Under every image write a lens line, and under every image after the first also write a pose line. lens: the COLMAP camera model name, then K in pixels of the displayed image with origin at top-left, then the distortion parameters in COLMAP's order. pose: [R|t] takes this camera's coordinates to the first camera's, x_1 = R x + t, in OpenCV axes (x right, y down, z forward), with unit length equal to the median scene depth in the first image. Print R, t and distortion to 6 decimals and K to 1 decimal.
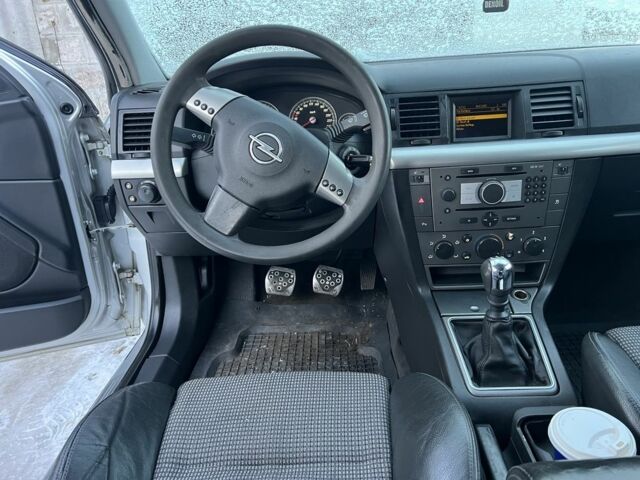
lens RADIAL K [[478.8, 0, 320.0], [0, 478.8, 240.0], [0, 0, 1]] dist [-0.000181, -0.004384]
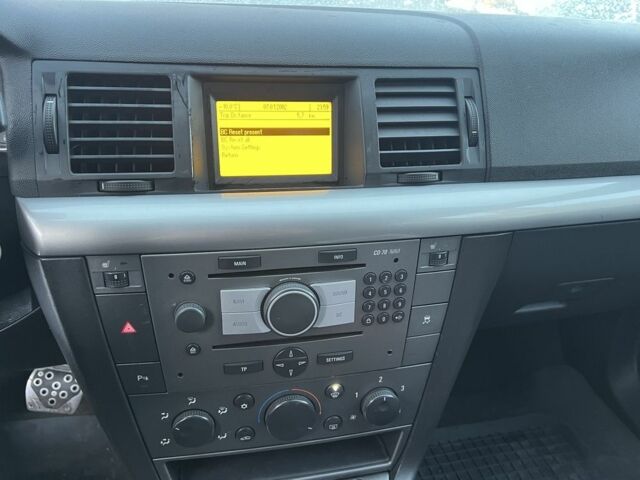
lens RADIAL K [[471.9, 0, 320.0], [0, 471.9, 240.0], [0, 0, 1]] dist [0.089502, -0.119696]
pose [[0.965264, -0.005733, 0.261215, 0.267012], [-0.002878, 0.999465, 0.032571, -0.174144], [-0.261262, -0.032192, 0.964731, 0.567914]]
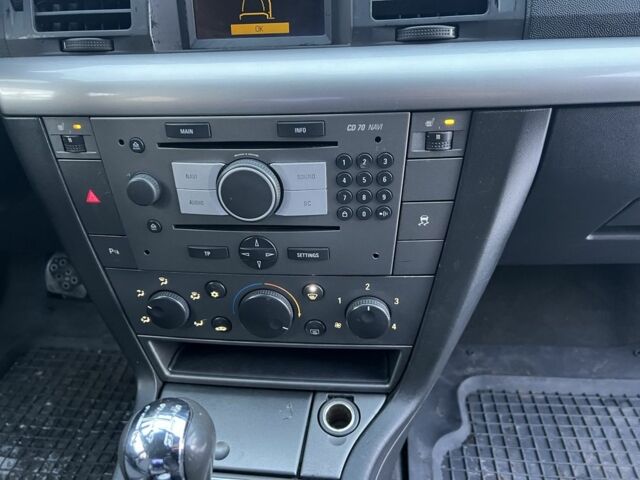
lens RADIAL K [[471.9, 0, 320.0], [0, 471.9, 240.0], [0, 0, 1]] dist [0.089502, -0.119696]
pose [[0.997778, 0.051642, -0.042092, 0.427096], [-0.044017, 0.985247, 0.165380, -0.123694], [0.050012, -0.163159, 0.985331, 0.611173]]
